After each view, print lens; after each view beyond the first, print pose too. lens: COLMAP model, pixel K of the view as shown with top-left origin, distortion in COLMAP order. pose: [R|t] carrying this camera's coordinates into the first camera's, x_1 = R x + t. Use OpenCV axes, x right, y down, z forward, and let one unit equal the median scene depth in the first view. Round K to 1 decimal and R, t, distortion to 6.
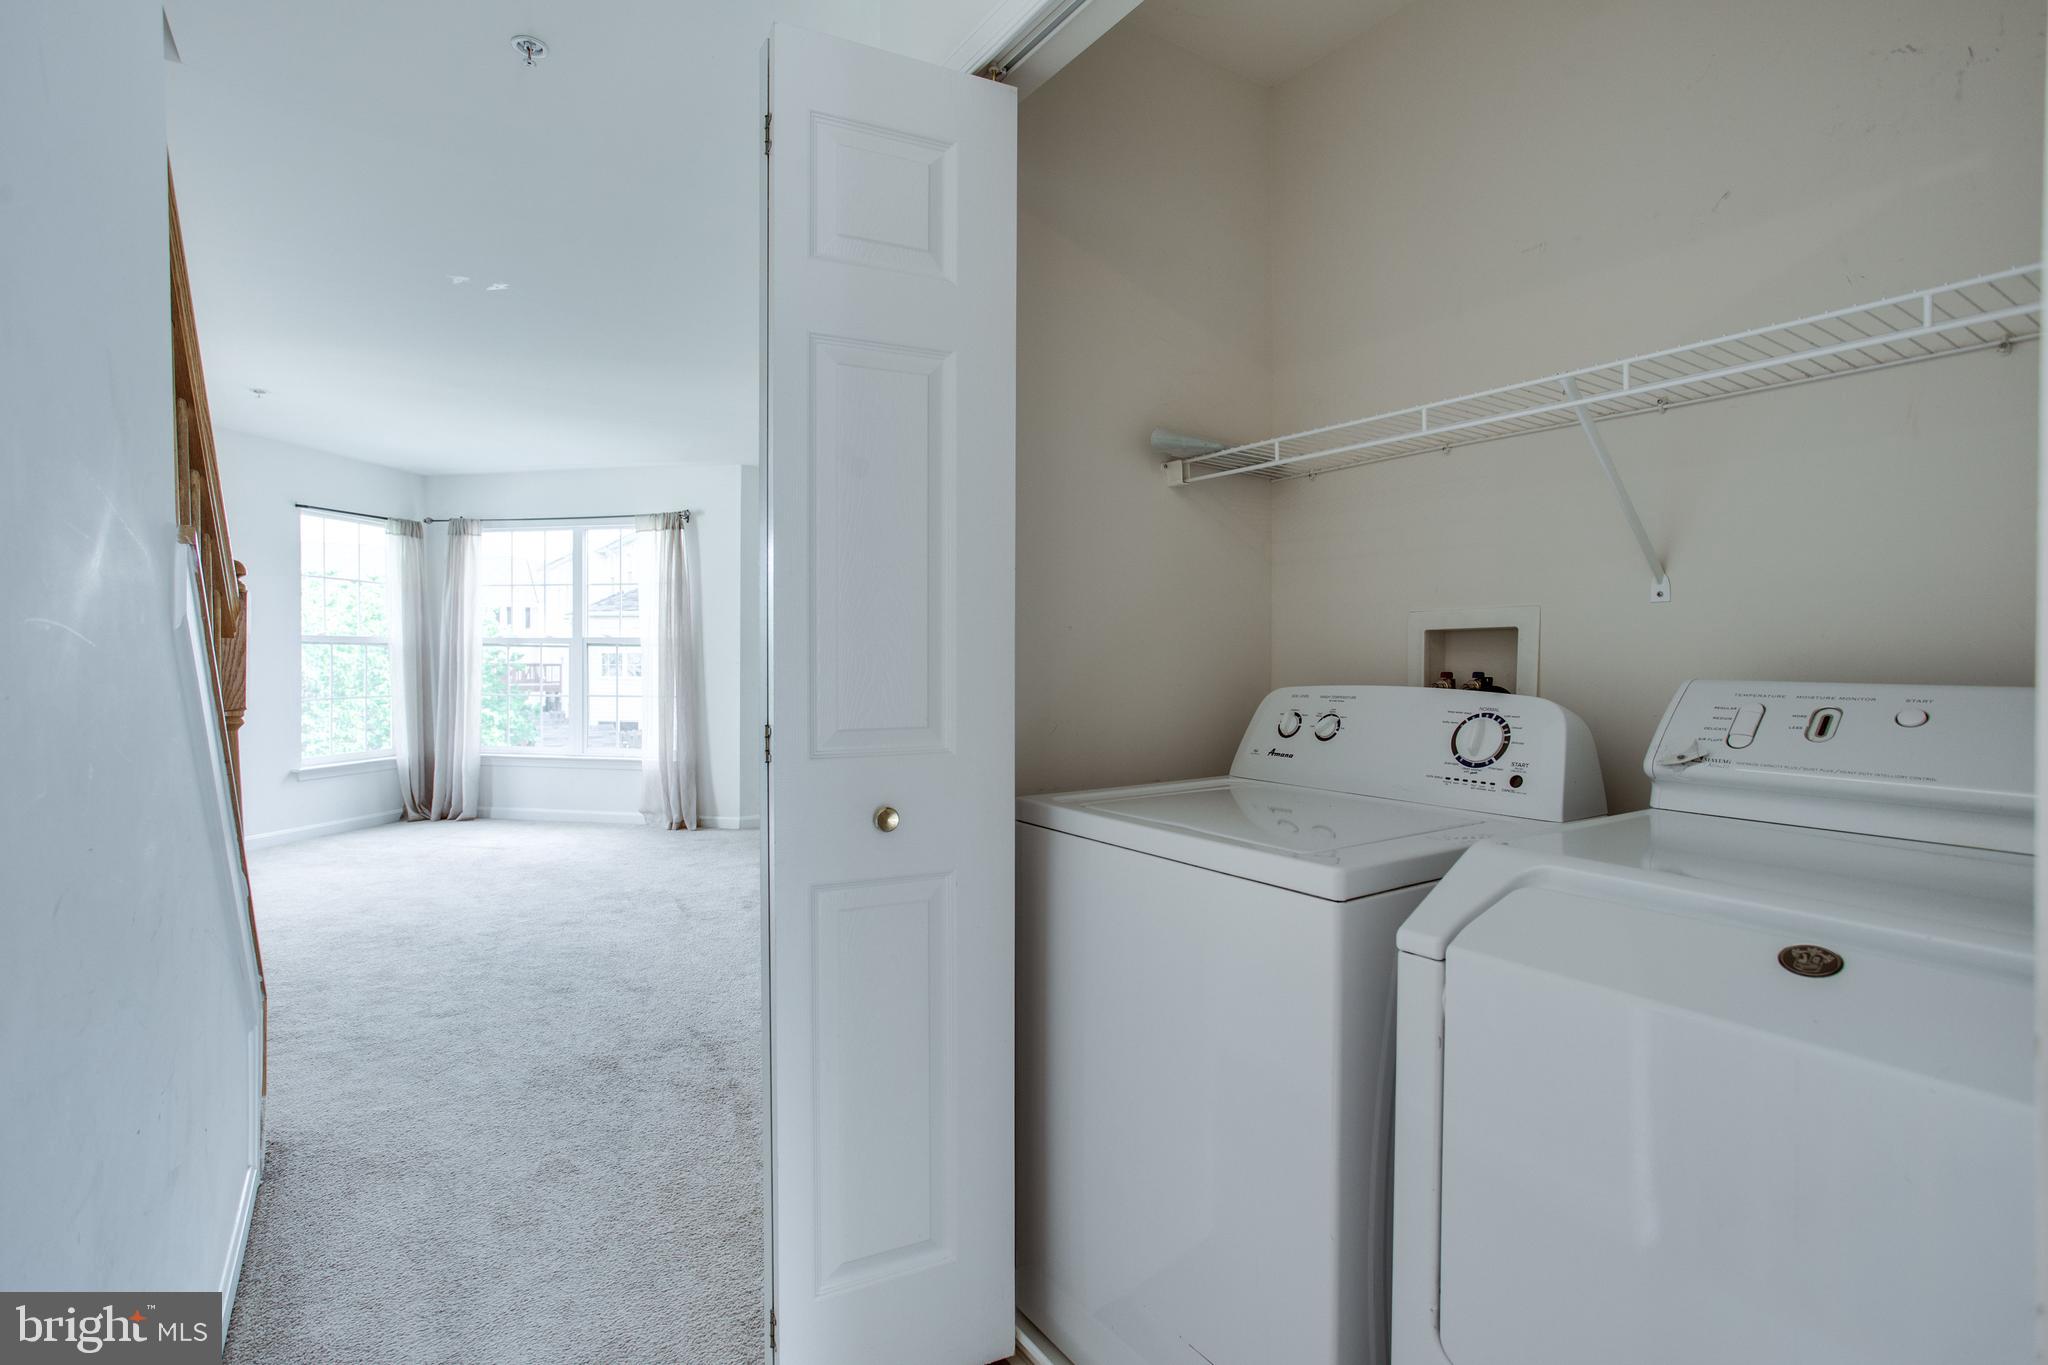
lens RADIAL K [[1013.2, 0, 1019.5], [0, 1013.2, 678.1], [0, 0, 1]] dist [-0.003267, 0.000052]
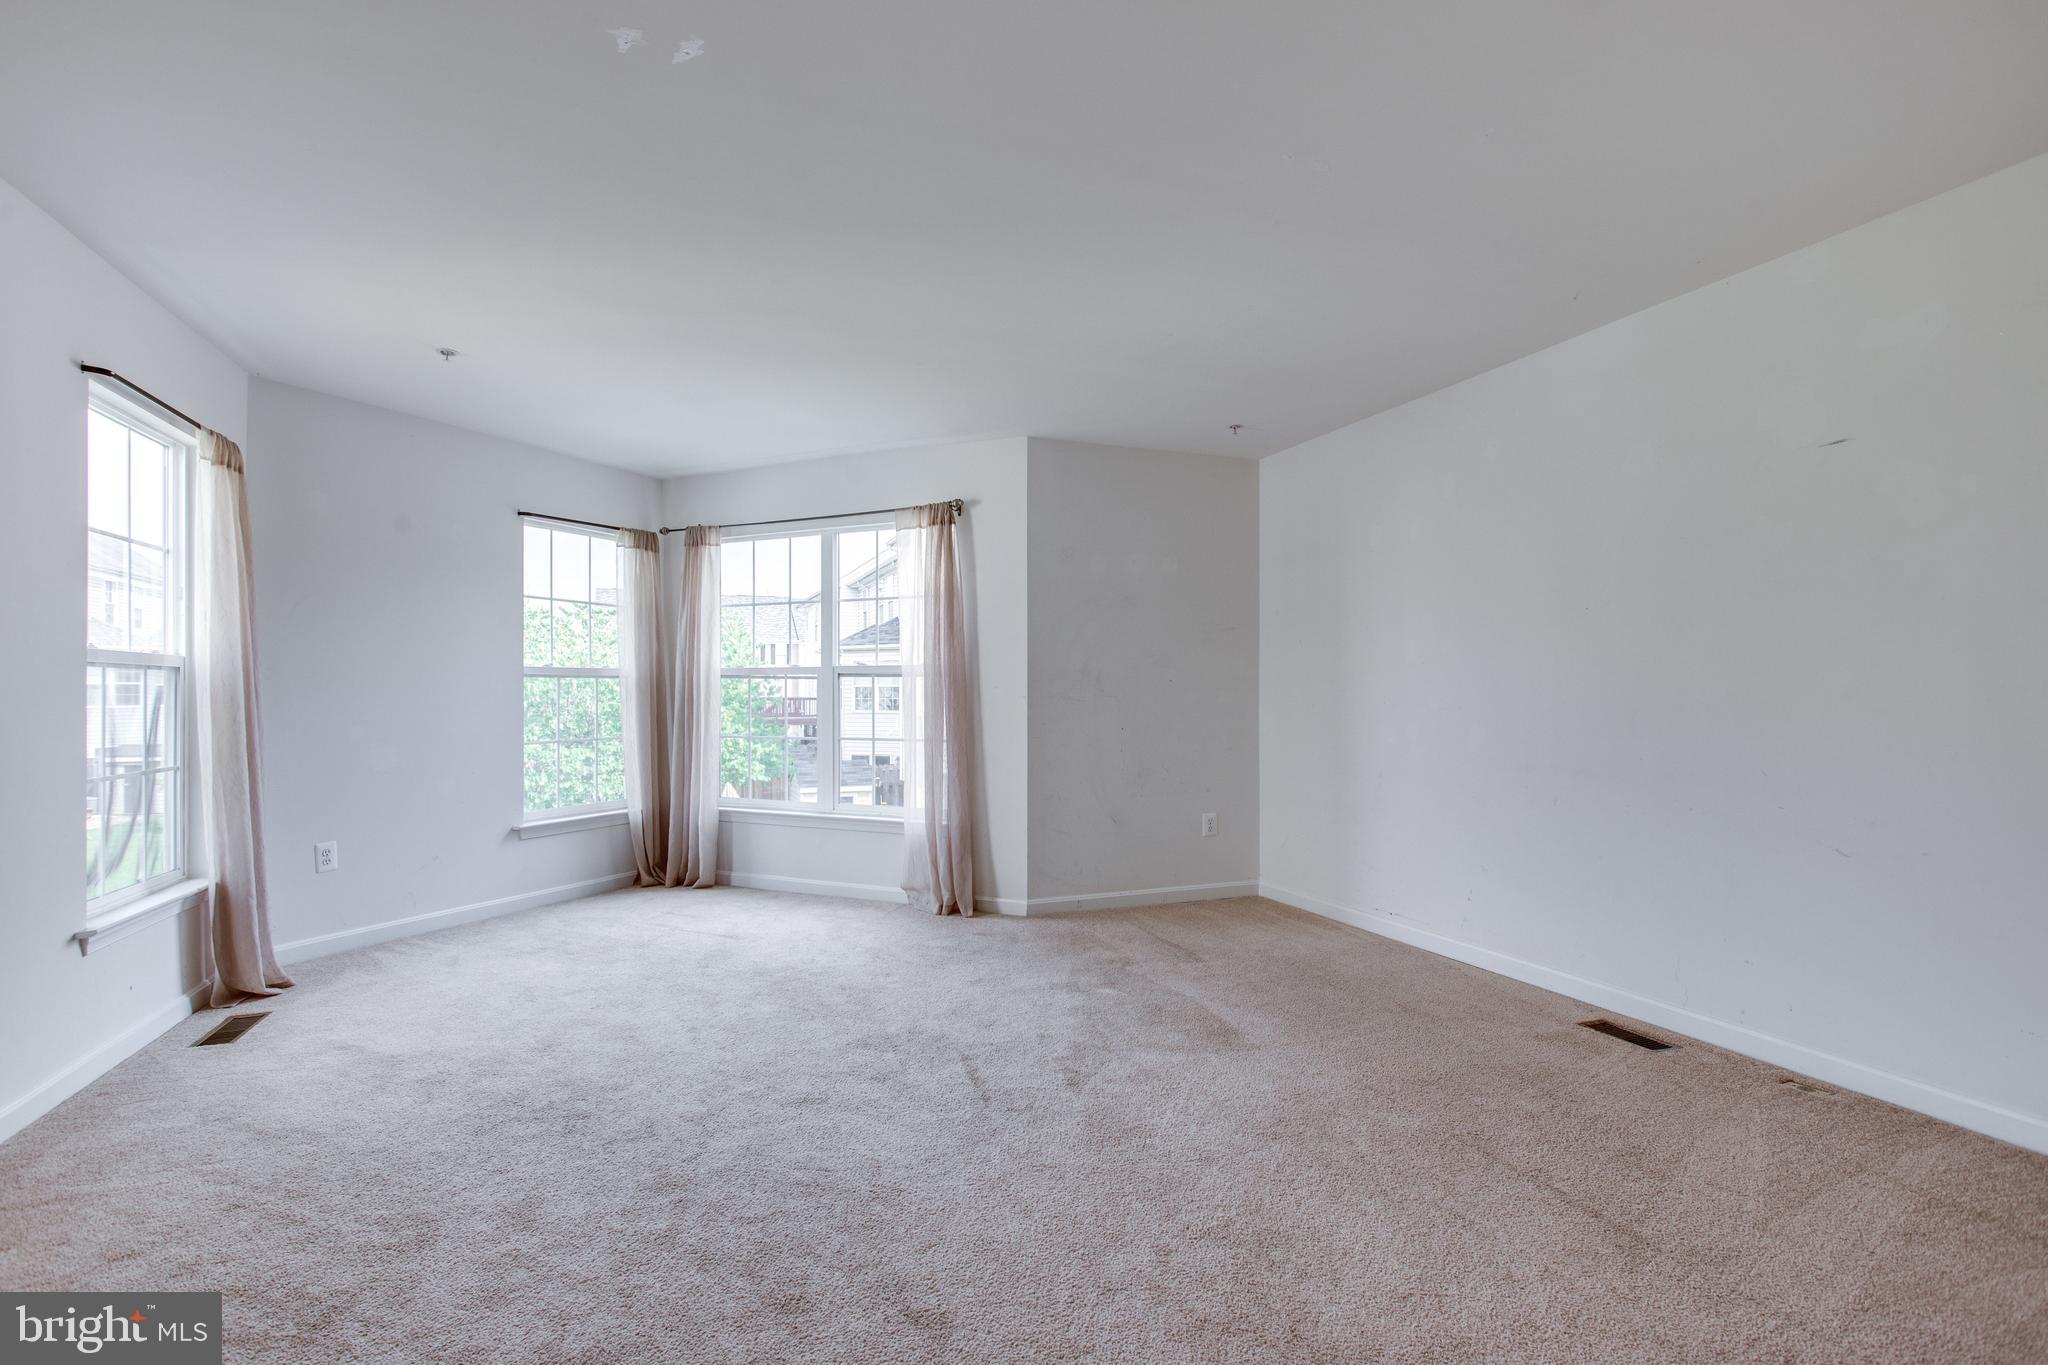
lens RADIAL K [[982.9, 0, 1024.0], [0, 982.9, 695.2], [0, 0, 1]] dist [-0.029199, 0.000667]
pose [[0.975585, -0.006689, -0.219521, -0.115758], [0.003728, 0.999896, -0.013901, -0.005584], [0.219592, 0.012744, 0.975509, 0.280259]]
